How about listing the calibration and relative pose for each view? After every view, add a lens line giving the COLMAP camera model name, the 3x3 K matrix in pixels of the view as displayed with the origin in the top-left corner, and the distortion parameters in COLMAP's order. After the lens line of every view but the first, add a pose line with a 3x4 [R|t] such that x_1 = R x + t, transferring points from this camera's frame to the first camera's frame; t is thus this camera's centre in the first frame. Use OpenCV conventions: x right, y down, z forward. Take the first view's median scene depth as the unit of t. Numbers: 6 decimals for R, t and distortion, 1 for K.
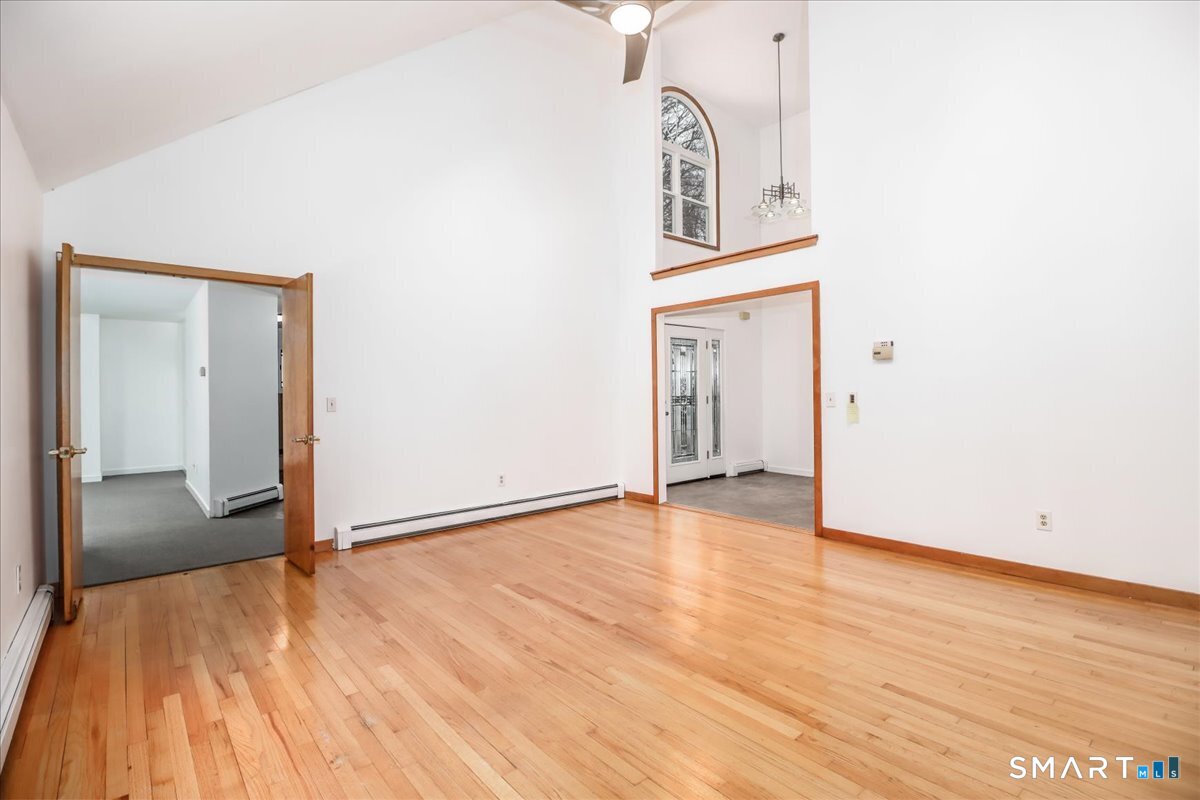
lens RADIAL K [[555.8, 0, 600.5], [0, 555.8, 391.8], [0, 0, 1]] dist [0.002004, -0.014764]
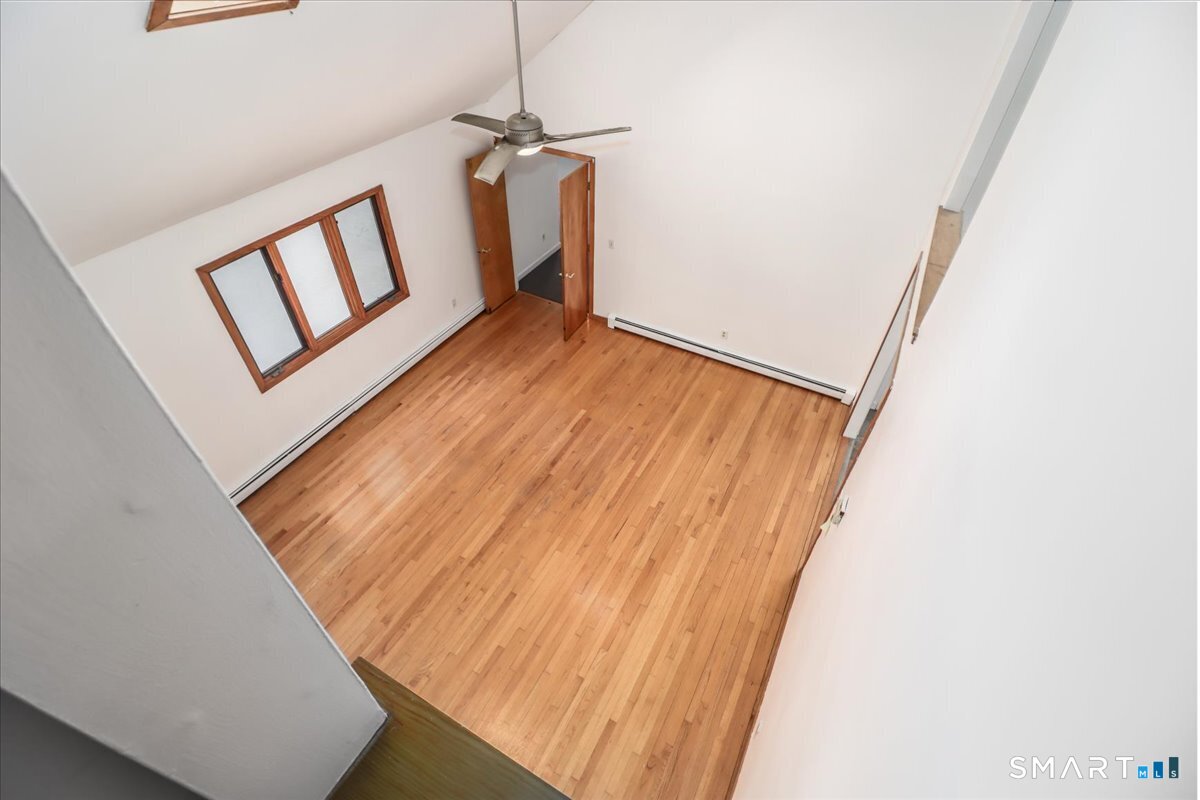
lens RADIAL K [[555.8, 0, 600.5], [0, 555.8, 391.8], [0, 0, 1]] dist [0.002004, -0.014764]
pose [[0.351701, 0.639158, -0.683947, 1.253652], [-0.017137, 0.734898, 0.677961, -1.117571], [0.935955, -0.226719, 0.269418, 0.756555]]
